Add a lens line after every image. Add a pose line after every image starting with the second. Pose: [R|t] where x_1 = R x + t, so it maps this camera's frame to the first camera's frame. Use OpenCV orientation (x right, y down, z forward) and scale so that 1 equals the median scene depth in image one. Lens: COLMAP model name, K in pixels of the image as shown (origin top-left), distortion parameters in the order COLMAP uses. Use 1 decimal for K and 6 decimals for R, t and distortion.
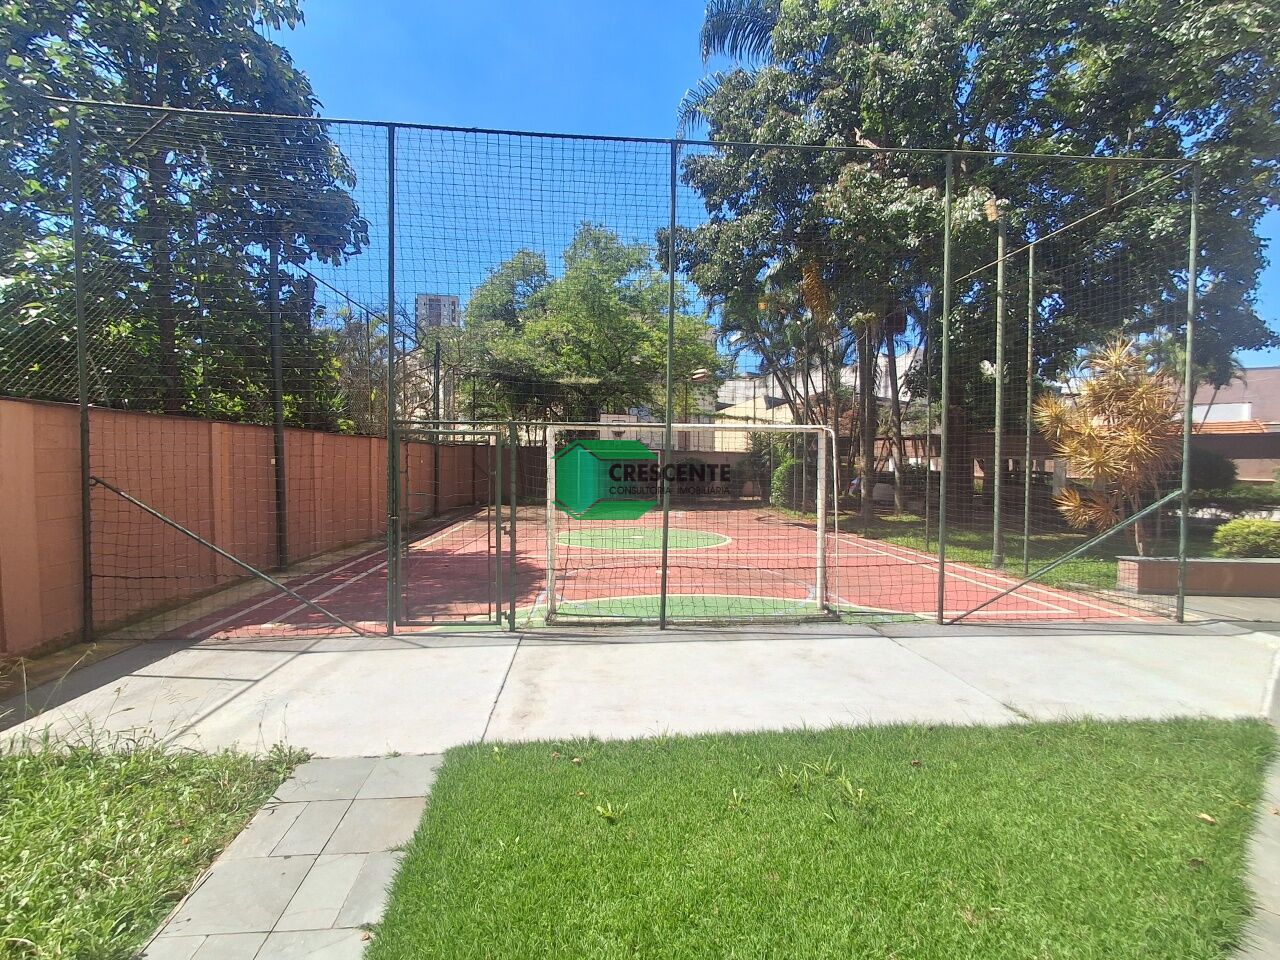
lens RADIAL K [[584.1, 0, 633.9], [0, 584.1, 480.9], [0, 0, 1]] dist [-0.000994, 0.001525]
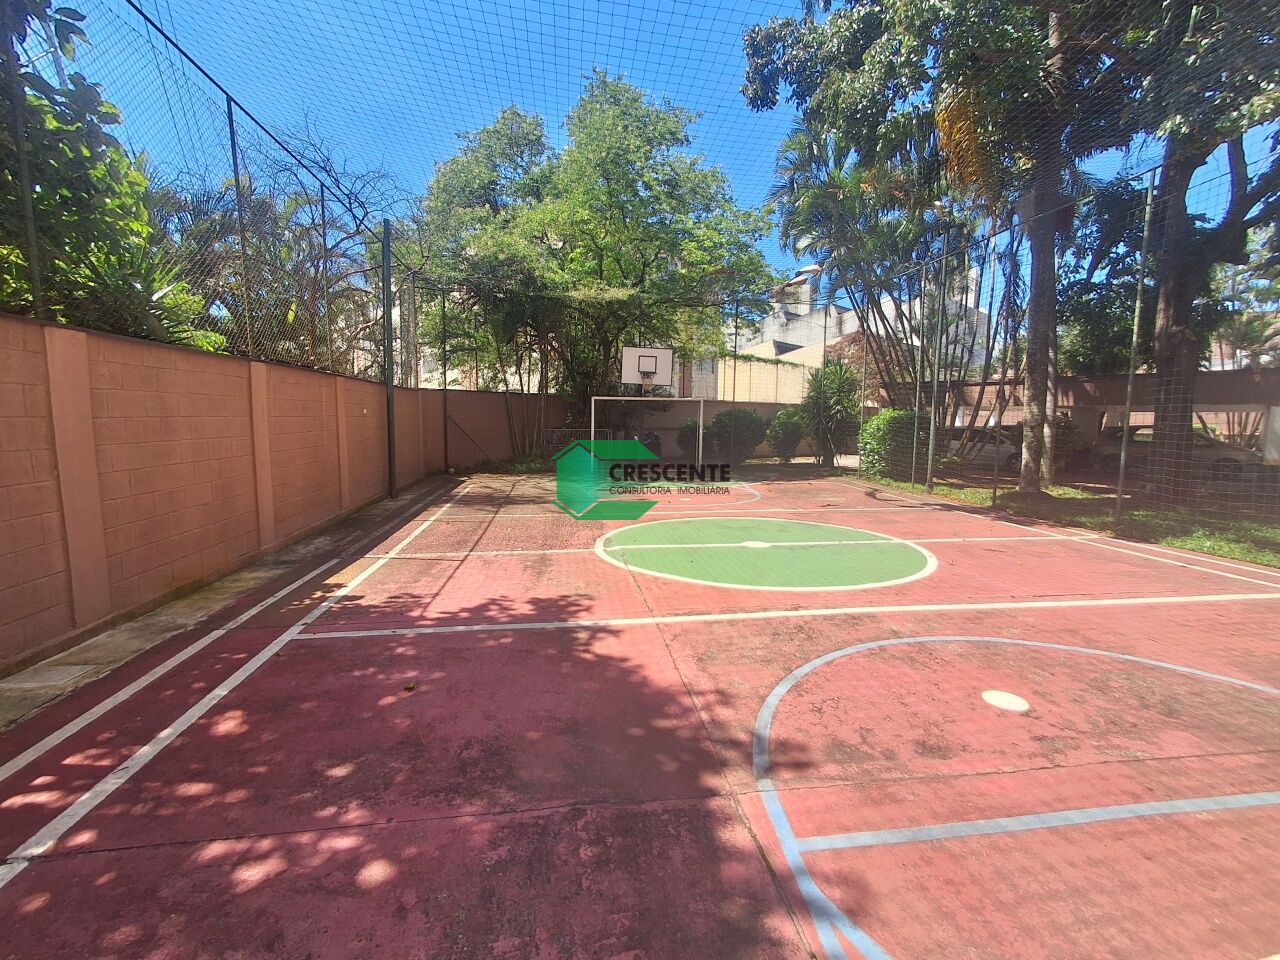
lens RADIAL K [[584.1, 0, 643.7], [0, 584.1, 477.6], [0, 0, 1]] dist [-0.000994, 0.001525]
pose [[0.997593, -0.006721, 0.069018, -0.085085], [0.001715, 0.997378, 0.072343, -0.005925], [-0.069323, -0.072050, 0.994989, 0.275680]]
